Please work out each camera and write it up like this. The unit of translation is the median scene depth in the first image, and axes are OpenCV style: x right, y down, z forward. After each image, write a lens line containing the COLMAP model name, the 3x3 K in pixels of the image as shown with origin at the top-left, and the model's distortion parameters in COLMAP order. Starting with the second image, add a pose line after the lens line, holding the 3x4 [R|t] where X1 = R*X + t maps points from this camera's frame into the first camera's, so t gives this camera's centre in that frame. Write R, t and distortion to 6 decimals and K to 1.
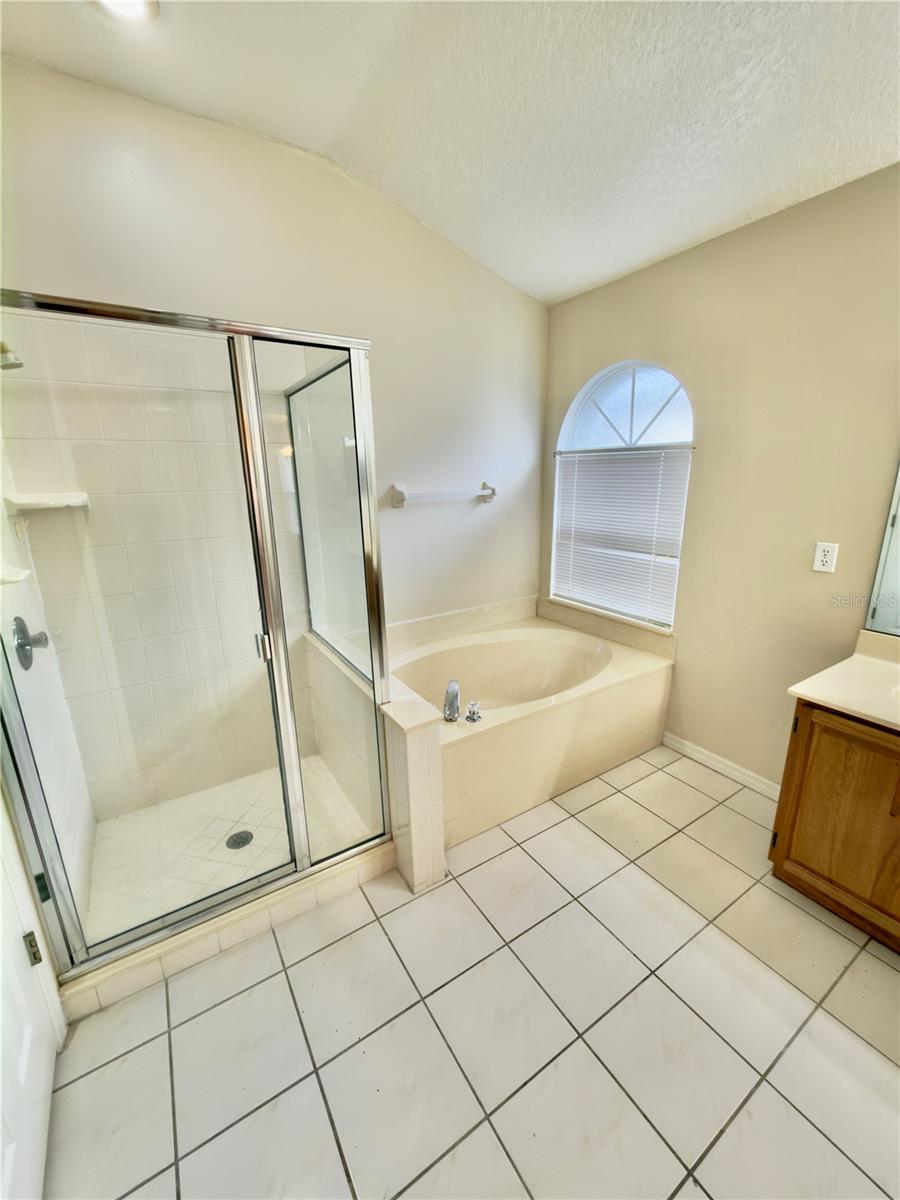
lens RADIAL K [[478.5, 0, 449.2], [0, 478.5, 600.9], [0, 0, 1]] dist [-0.001650, 0.000211]
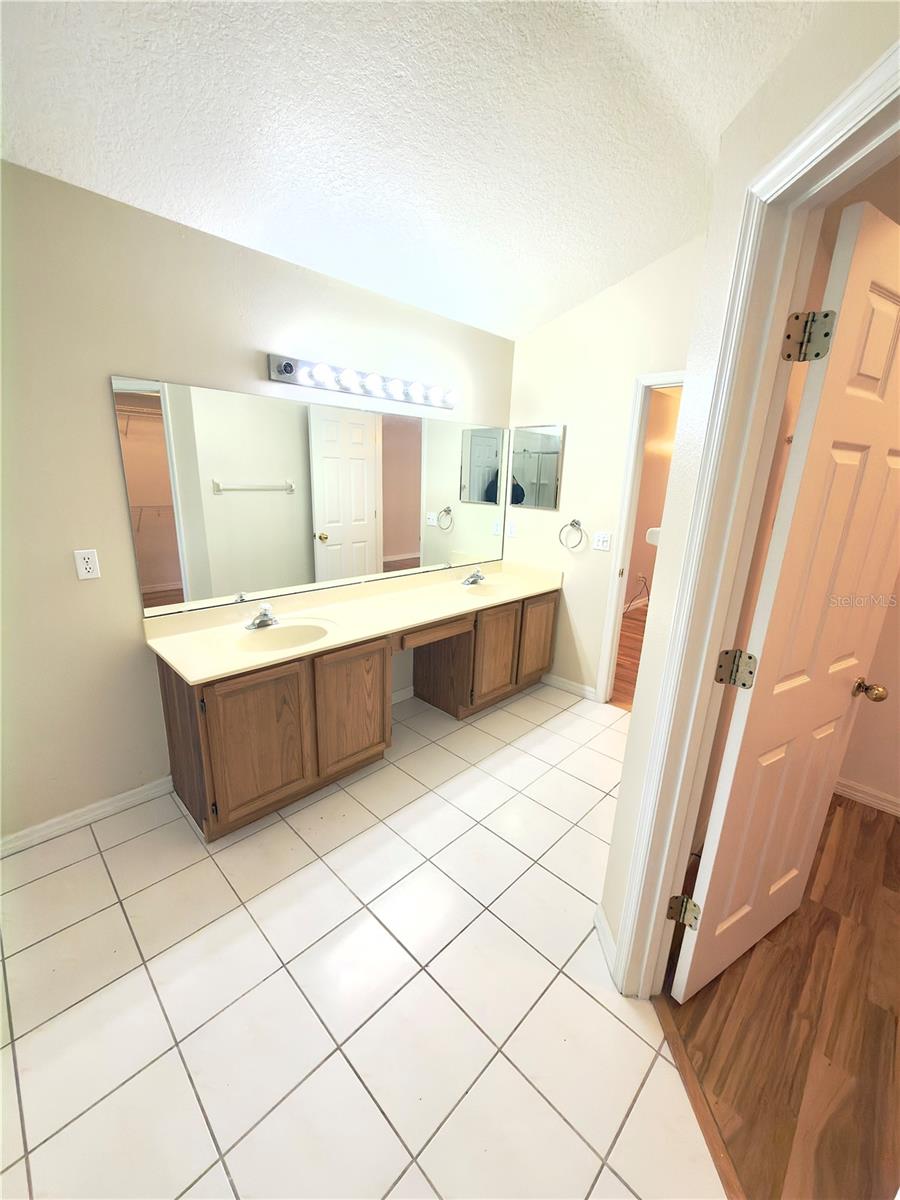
lens RADIAL K [[478.5, 0, 449.2], [0, 478.5, 600.9], [0, 0, 1]] dist [-0.001650, 0.000211]
pose [[-0.222261, -0.250161, 0.942348, -0.404109], [0.217604, 0.929416, 0.298052, -0.183244], [-0.950394, 0.271304, -0.152137, 0.545407]]
